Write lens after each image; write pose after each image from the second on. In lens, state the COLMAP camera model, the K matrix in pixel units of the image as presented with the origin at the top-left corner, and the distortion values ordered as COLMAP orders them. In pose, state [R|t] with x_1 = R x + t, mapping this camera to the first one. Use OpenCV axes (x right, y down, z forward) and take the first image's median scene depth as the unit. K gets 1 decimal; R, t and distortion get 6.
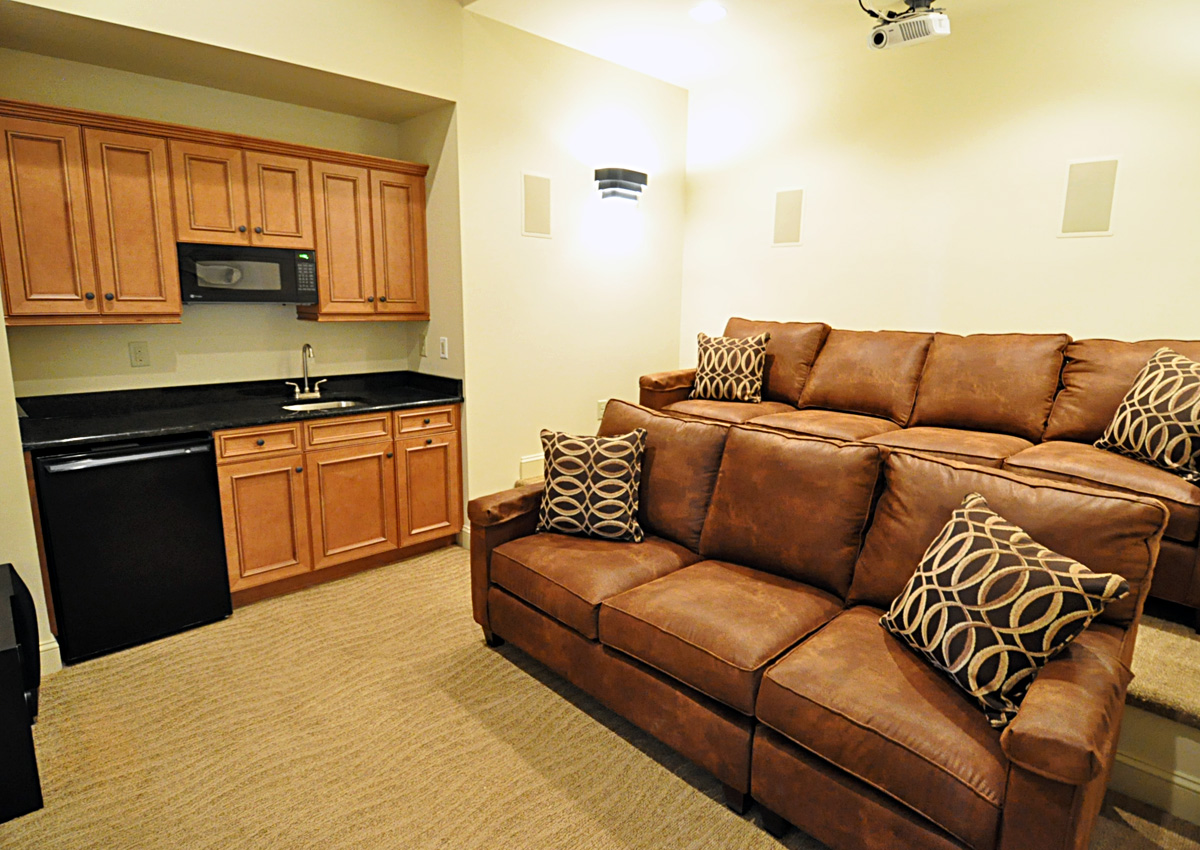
lens RADIAL K [[670.7, 0, 603.0], [0, 670.7, 416.4], [0, 0, 1]] dist [0.000086, -0.000888]
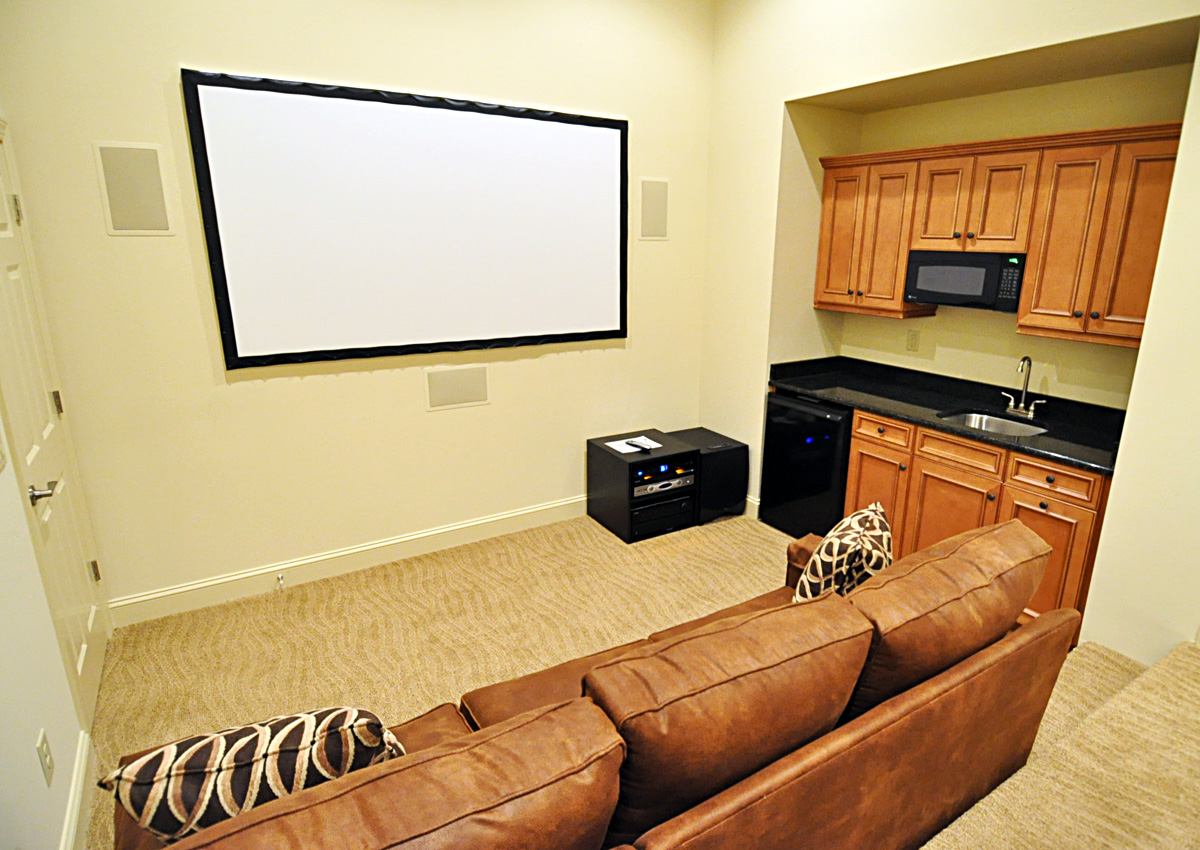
lens RADIAL K [[670.7, 0, 603.0], [0, 670.7, 416.4], [0, 0, 1]] dist [0.000086, -0.000888]
pose [[-0.202970, 0.242351, -0.948720, 0.612150], [-0.182206, 0.942618, 0.279774, -0.203030], [0.962083, 0.229648, -0.147165, 0.680677]]
